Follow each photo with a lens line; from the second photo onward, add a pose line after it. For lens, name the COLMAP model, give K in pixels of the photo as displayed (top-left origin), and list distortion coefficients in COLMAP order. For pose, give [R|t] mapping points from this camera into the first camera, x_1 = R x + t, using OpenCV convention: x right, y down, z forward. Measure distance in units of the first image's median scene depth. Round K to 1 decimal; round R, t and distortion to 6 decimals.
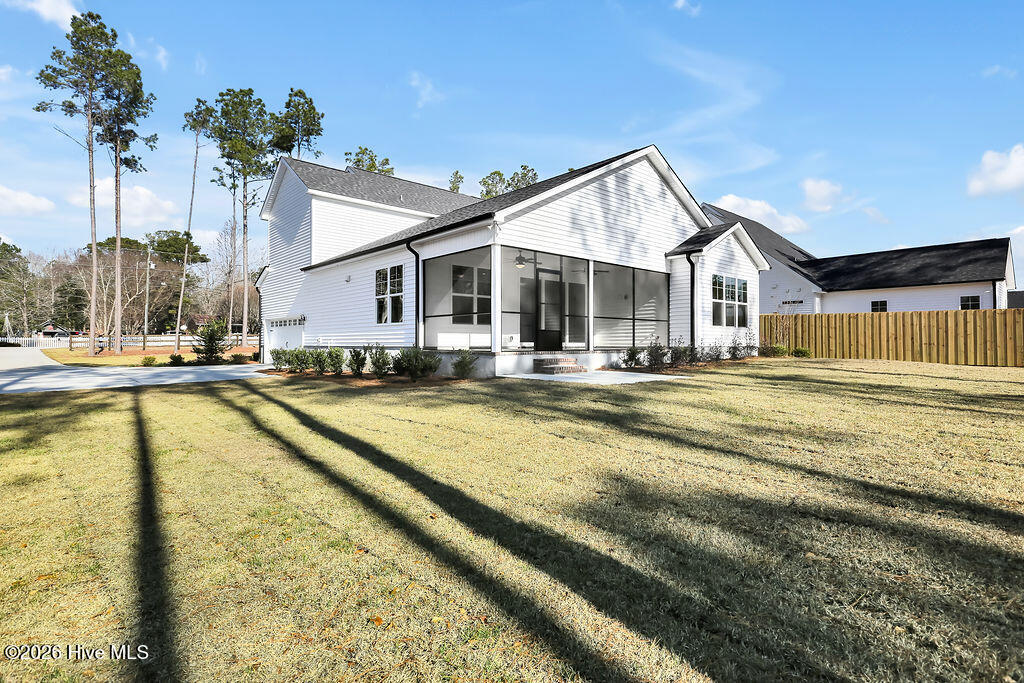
lens RADIAL K [[479.5, 0, 512.0], [0, 479.5, 338.5], [0, 0, 1]] dist [-0.005086, -0.000304]
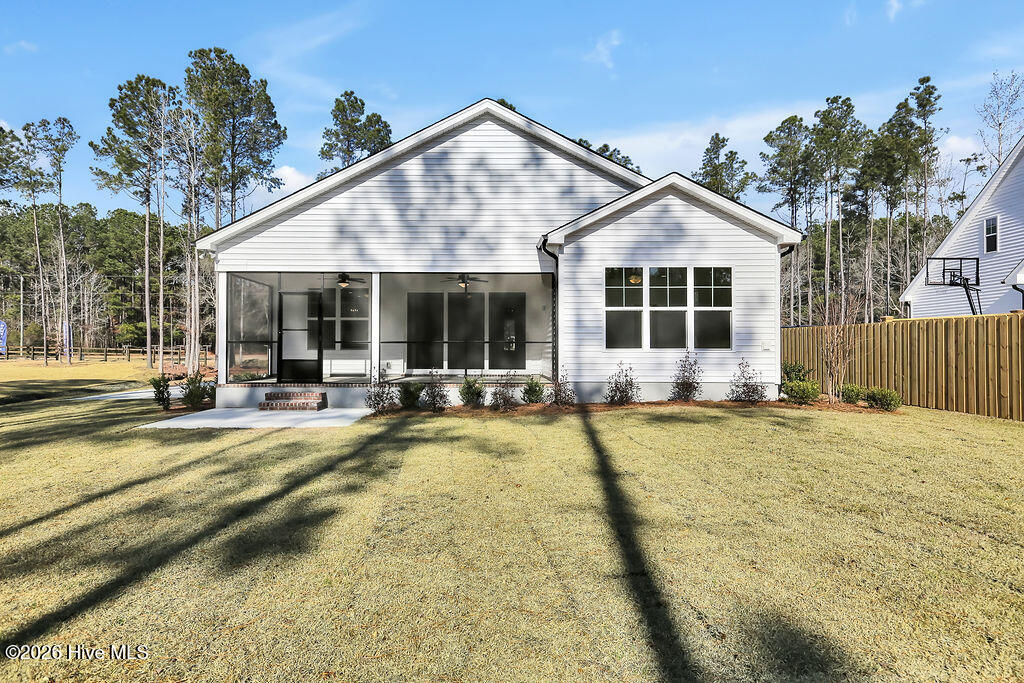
lens RADIAL K [[560.8, 0, 510.8], [0, 560.8, 343.7], [0, 0, 1]] dist [0.050224, 0.000318]
pose [[0.768583, -0.009423, -0.639680, 0.855016], [0.005032, 0.999950, -0.008685, -0.029786], [0.639730, 0.003456, 0.768592, 0.369493]]
